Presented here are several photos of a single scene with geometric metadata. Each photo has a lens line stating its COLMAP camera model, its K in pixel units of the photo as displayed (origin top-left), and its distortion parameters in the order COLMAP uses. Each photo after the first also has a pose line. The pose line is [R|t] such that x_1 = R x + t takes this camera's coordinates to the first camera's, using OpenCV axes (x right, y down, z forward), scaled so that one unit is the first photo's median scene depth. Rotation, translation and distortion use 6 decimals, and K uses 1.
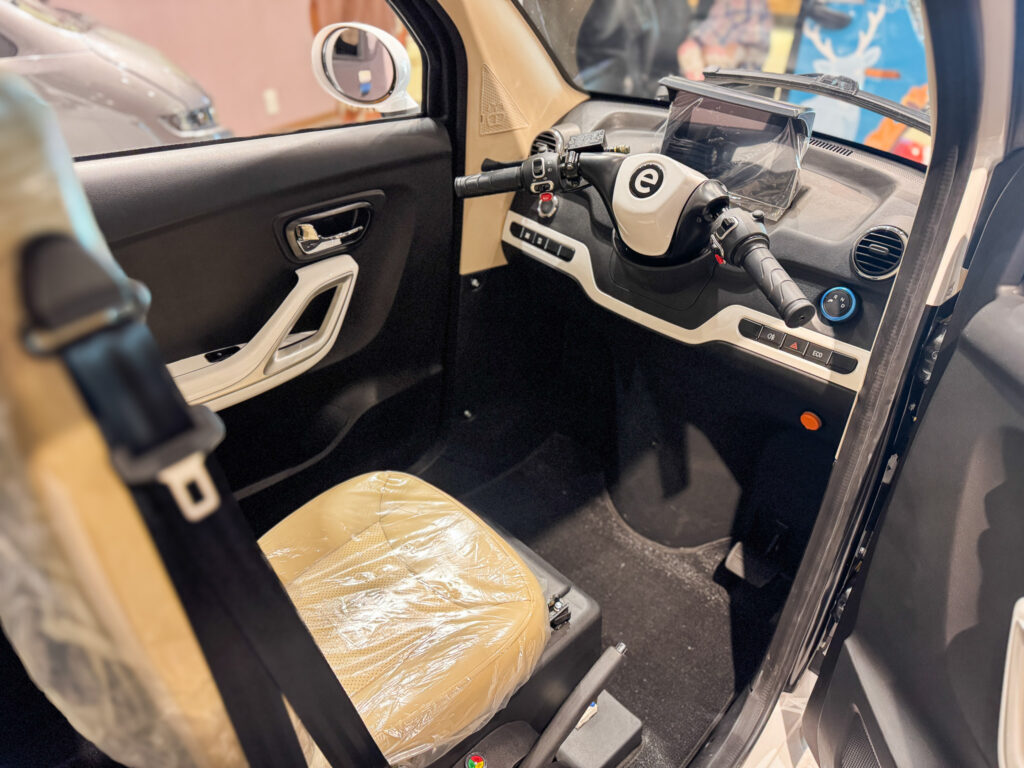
lens RADIAL K [[733.9, 0, 512.0], [0, 733.9, 384.0], [0, 0, 1]] dist [0.038472, -0.003111]
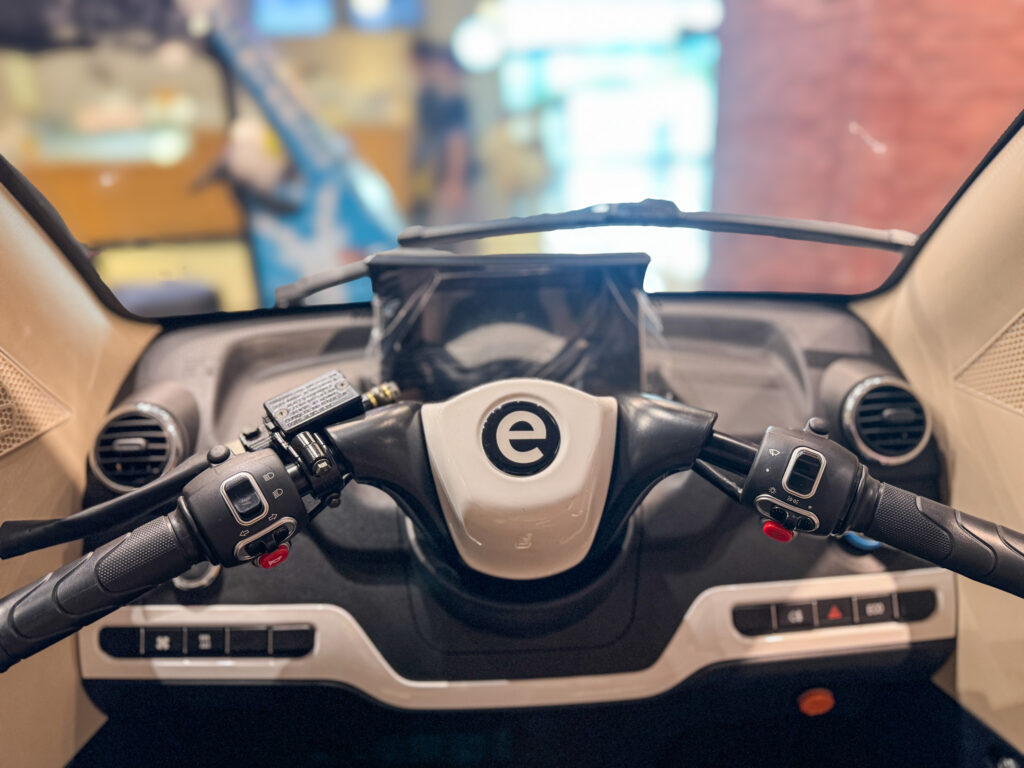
lens RADIAL K [[733.9, 0, 512.0], [0, 733.9, 384.0], [0, 0, 1]] dist [0.038472, -0.003111]
pose [[0.672407, -0.279092, 0.685548, -0.102841], [0.449055, 0.890086, -0.078086, -0.223796], [-0.588403, 0.360354, 0.723828, 0.543914]]
